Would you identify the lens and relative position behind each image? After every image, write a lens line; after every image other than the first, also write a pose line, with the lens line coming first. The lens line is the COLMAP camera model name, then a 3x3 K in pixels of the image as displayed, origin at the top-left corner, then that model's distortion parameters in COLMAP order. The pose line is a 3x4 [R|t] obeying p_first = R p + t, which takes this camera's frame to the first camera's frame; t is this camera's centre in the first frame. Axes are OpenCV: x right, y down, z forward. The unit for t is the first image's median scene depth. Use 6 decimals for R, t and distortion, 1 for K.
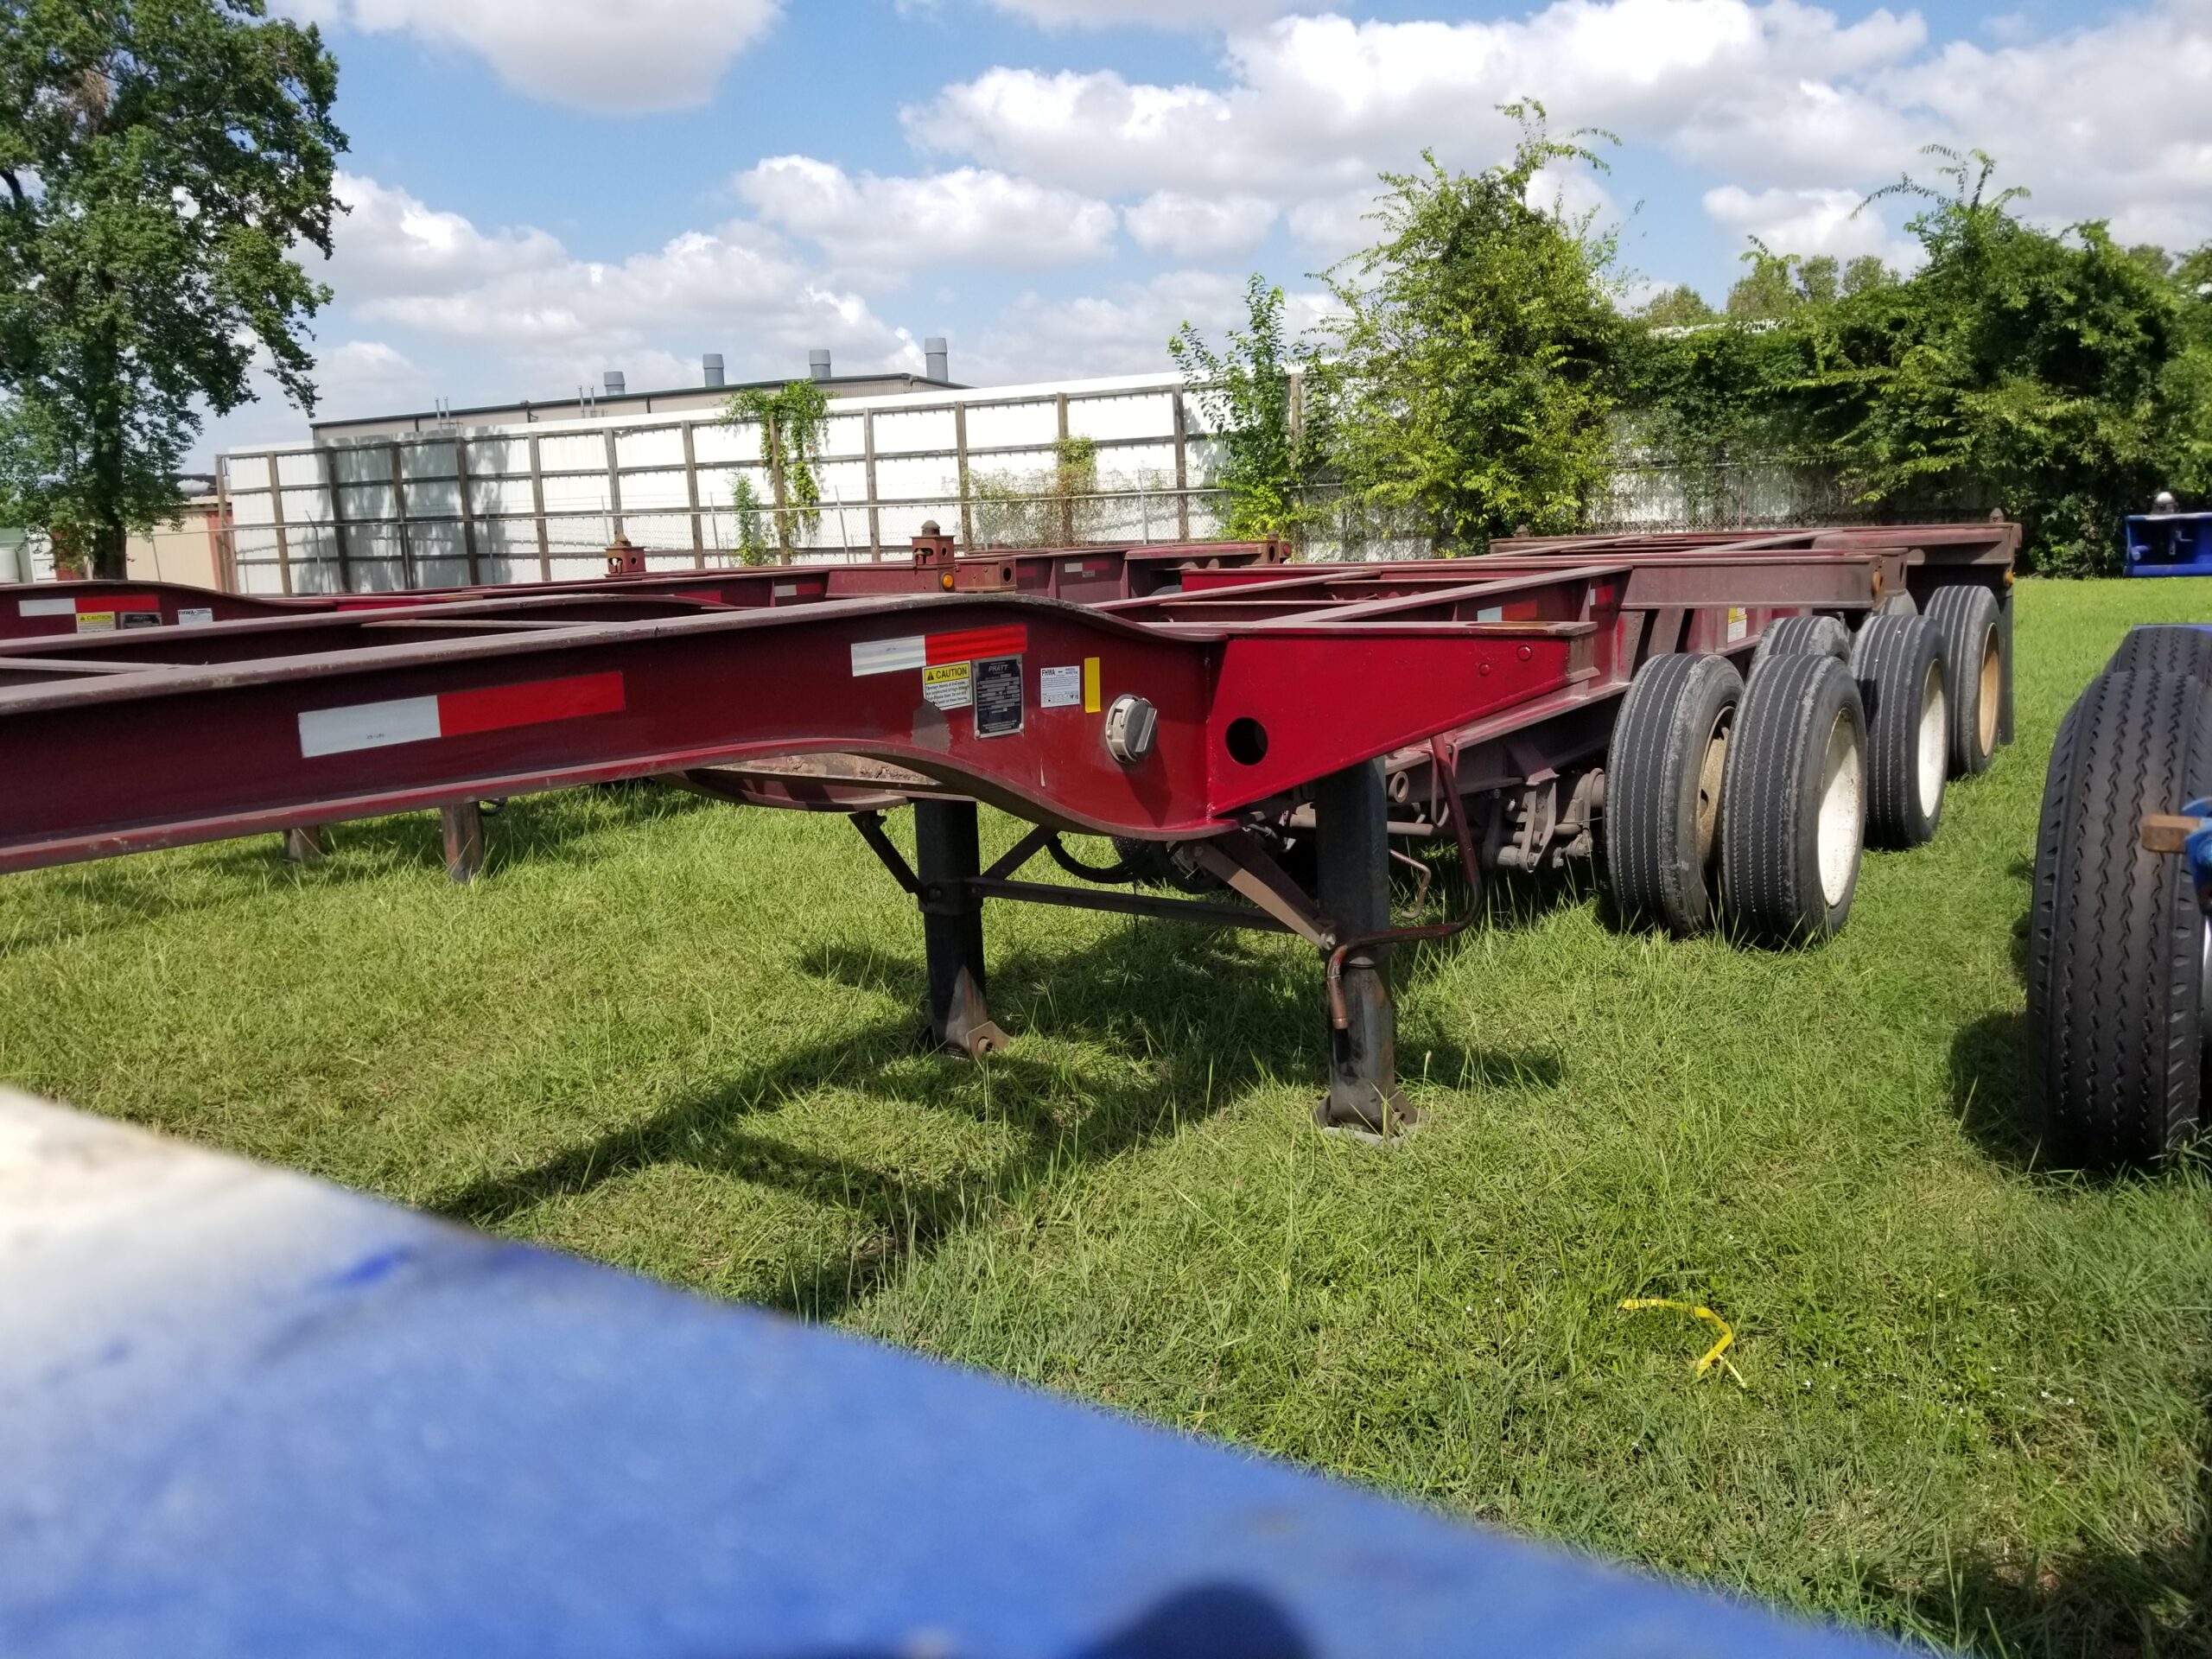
lens RADIAL K [[1775.2, 0, 1083.6], [0, 1775.2, 828.9], [0, 0, 1]] dist [0.033226, -0.051662]
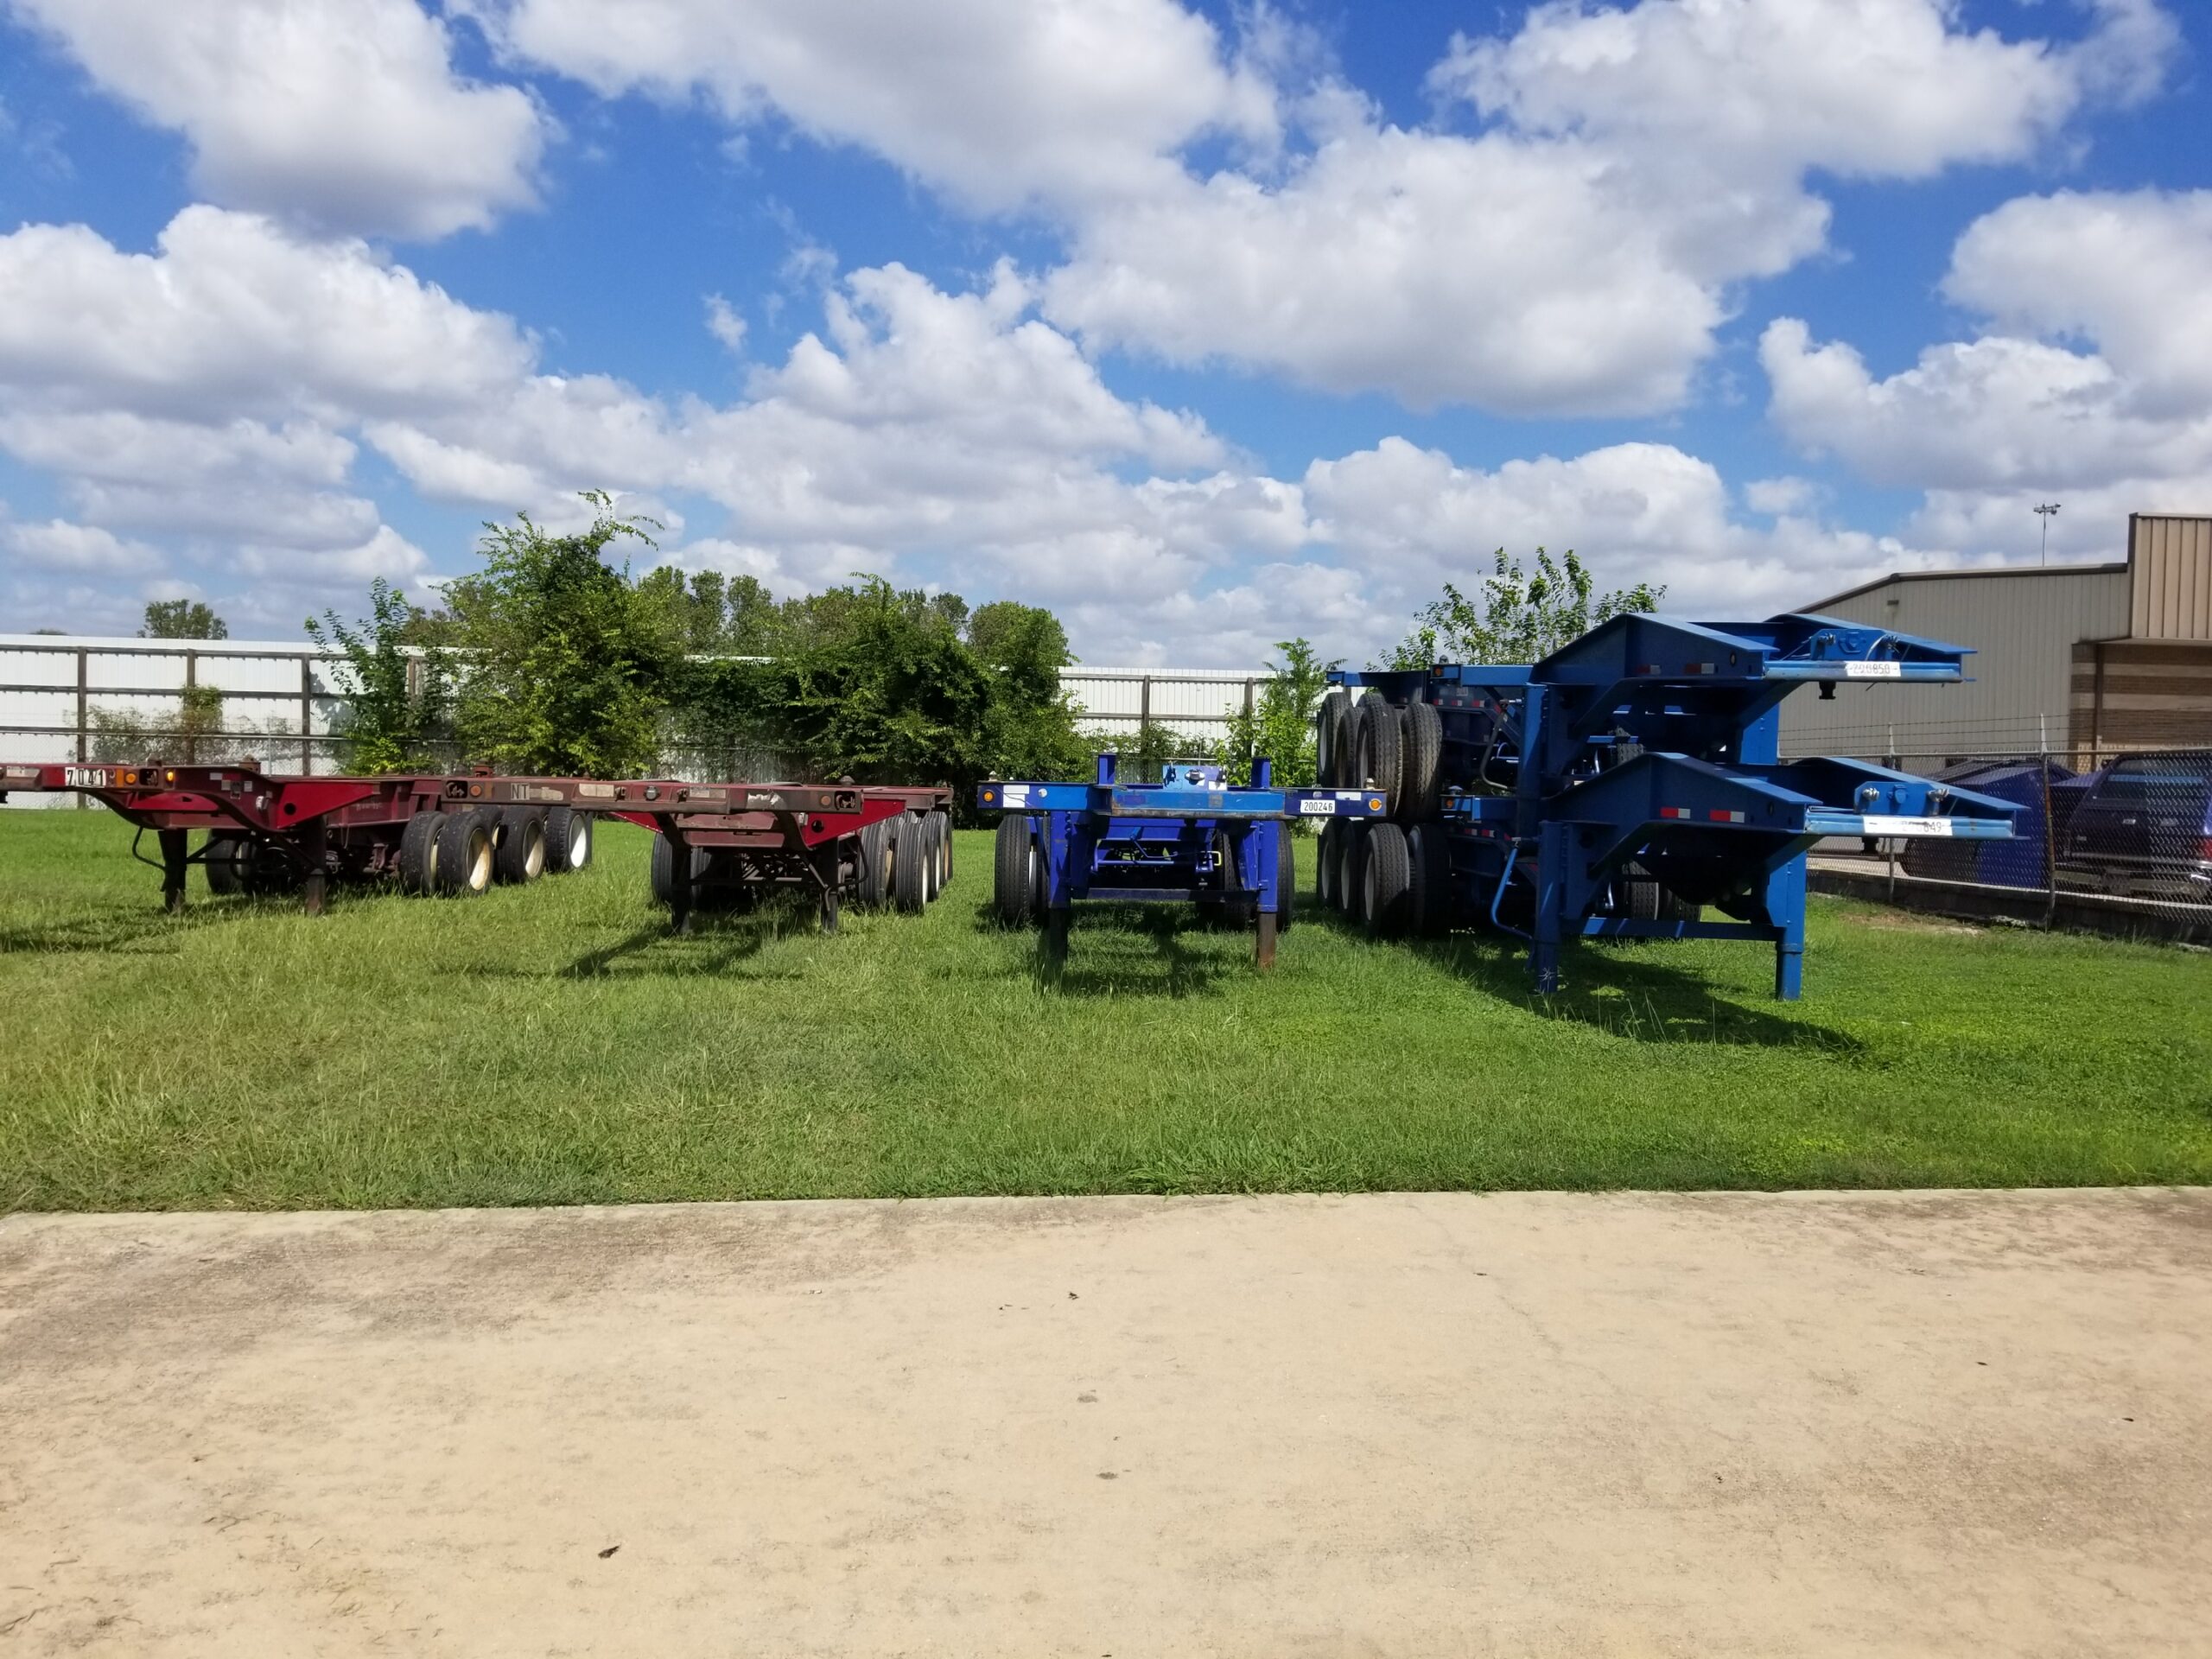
lens RADIAL K [[1775.2, 0, 1105.9], [0, 1775.2, 833.7], [0, 0, 1]] dist [0.033226, -0.051662]
pose [[0.814230, 0.039654, 0.579187, -0.215193], [0.044532, 0.990459, -0.130416, 0.065263], [-0.578832, 0.131981, 0.804695, -0.323607]]
